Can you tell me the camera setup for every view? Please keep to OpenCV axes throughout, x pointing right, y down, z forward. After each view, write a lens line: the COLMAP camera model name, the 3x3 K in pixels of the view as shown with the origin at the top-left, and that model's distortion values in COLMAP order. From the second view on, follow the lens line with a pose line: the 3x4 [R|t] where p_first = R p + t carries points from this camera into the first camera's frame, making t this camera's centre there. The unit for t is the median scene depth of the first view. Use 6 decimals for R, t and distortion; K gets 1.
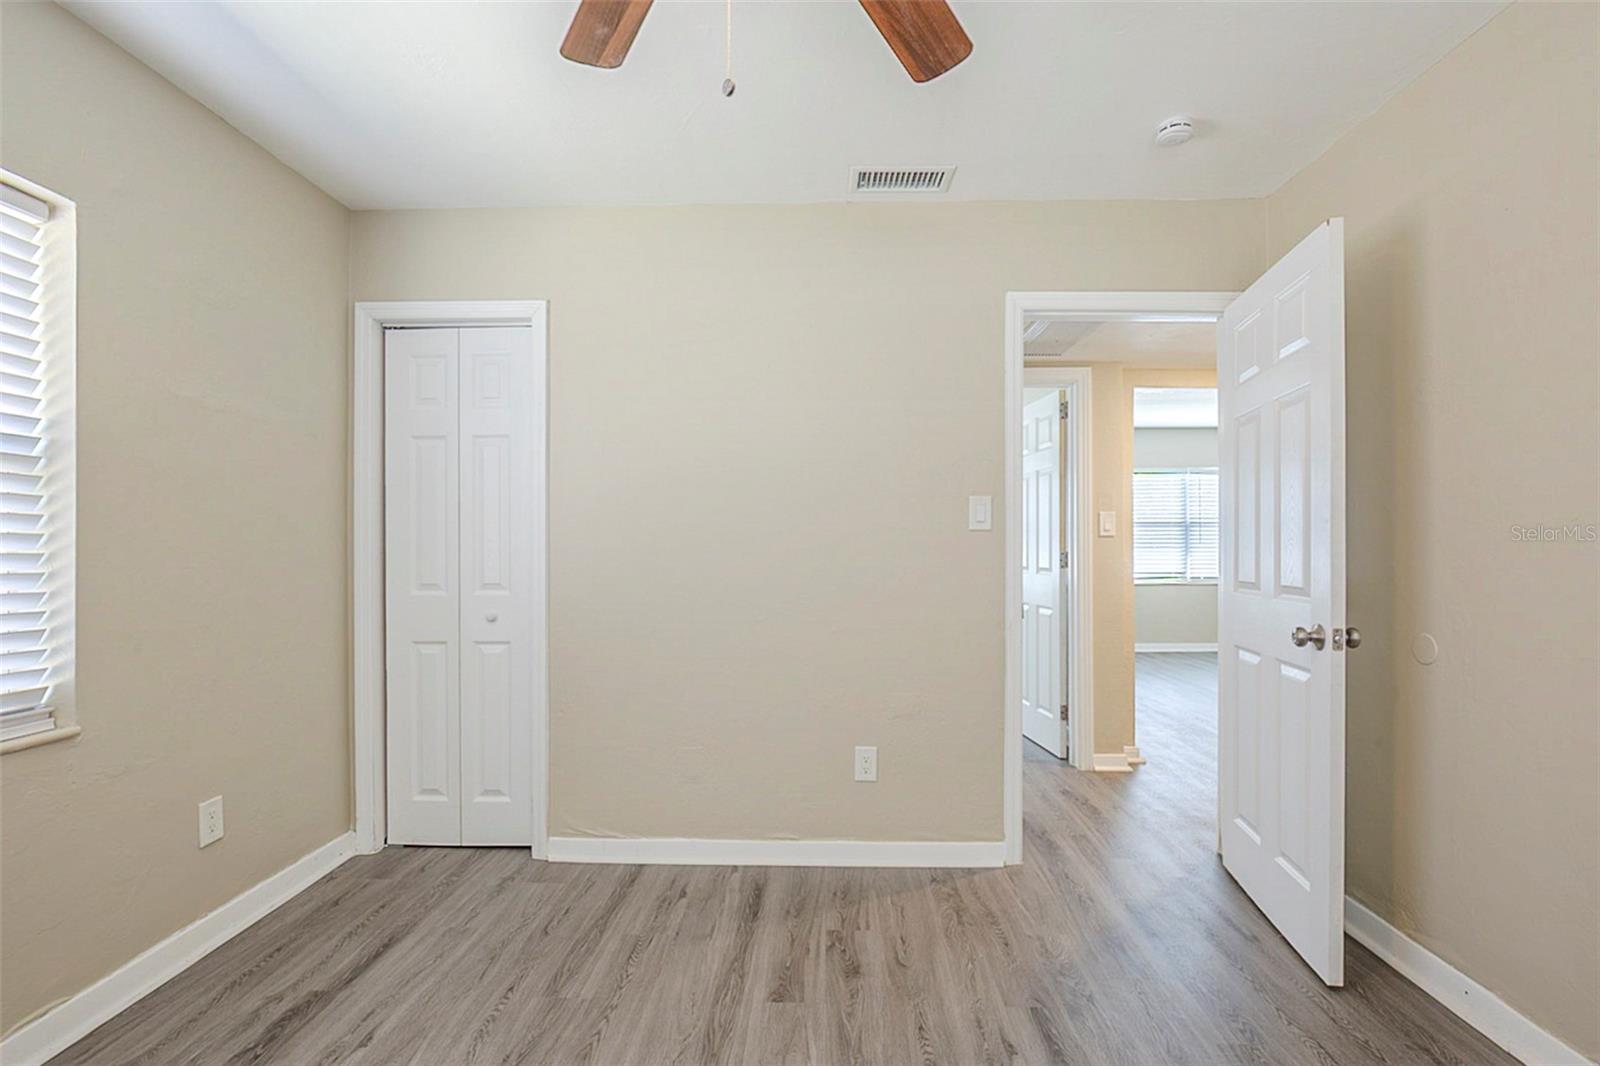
lens RADIAL K [[747.9, 0, 800.3], [0, 747.9, 543.4], [0, 0, 1]] dist [-0.018525, 0.005883]
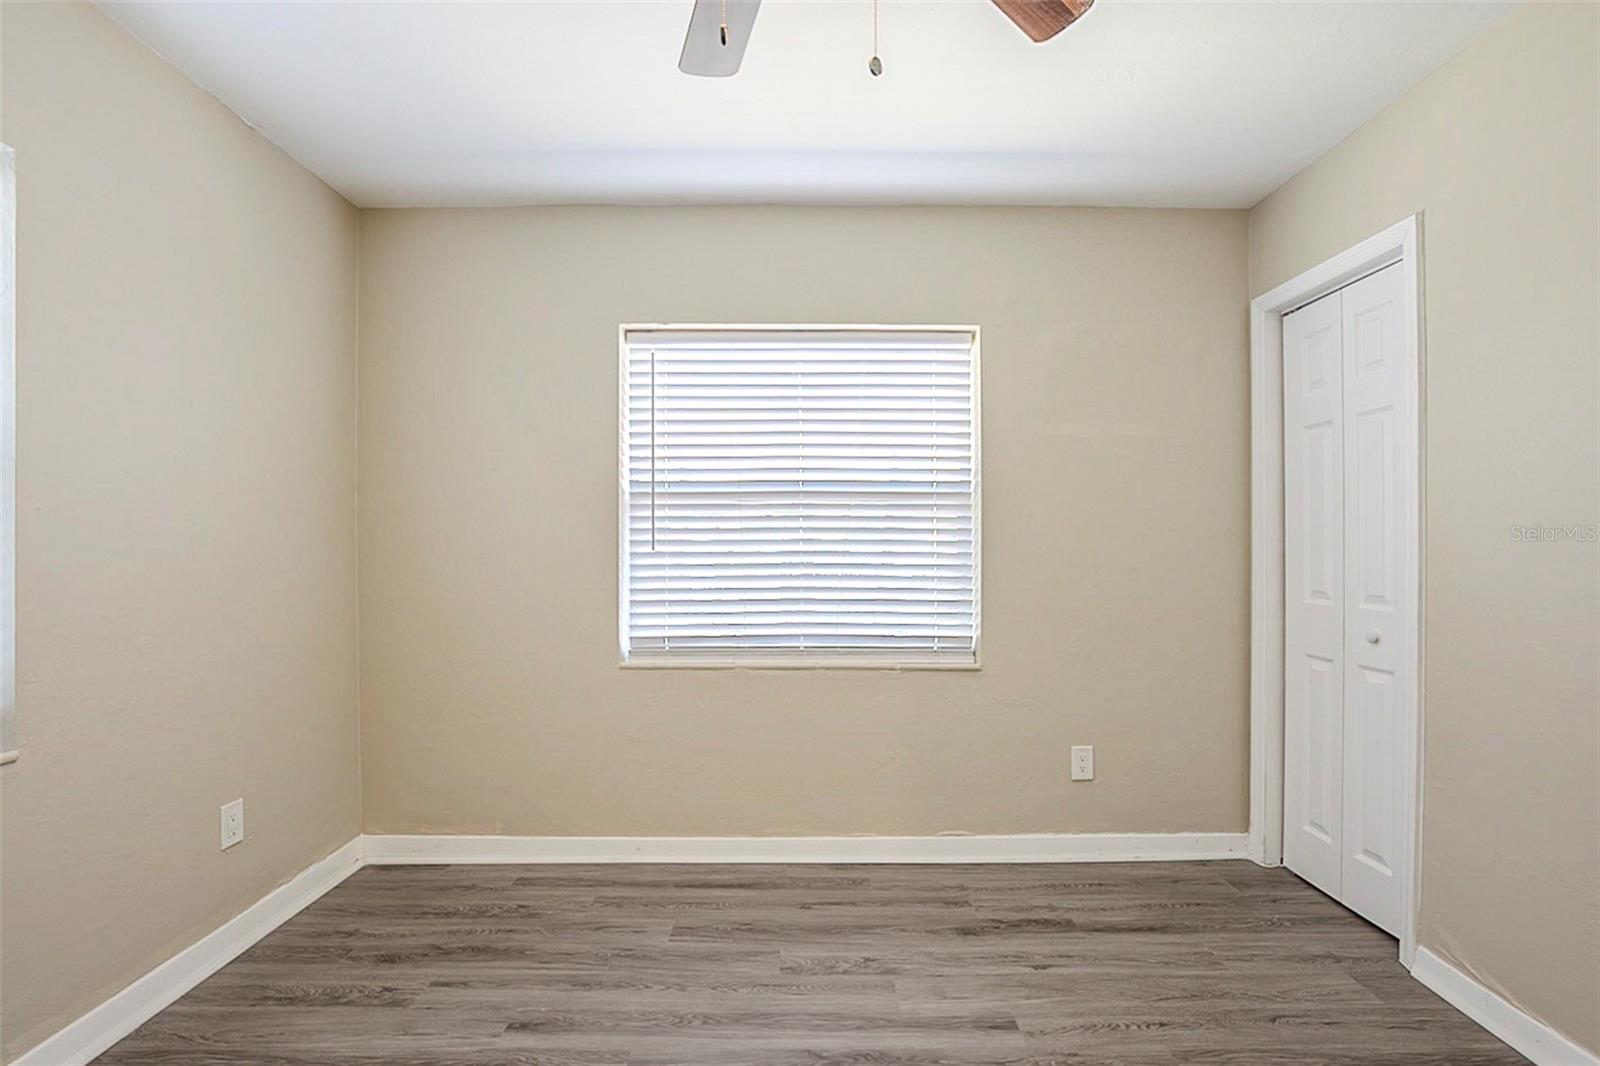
lens RADIAL K [[747.9, 0, 800.3], [0, 747.9, 543.4], [0, 0, 1]] dist [-0.018525, 0.005883]
pose [[0.036997, -0.001778, -0.999314, 0.400155], [0.001320, 0.999998, -0.001730, -0.001626], [0.999315, -0.001255, 0.036999, 0.392528]]
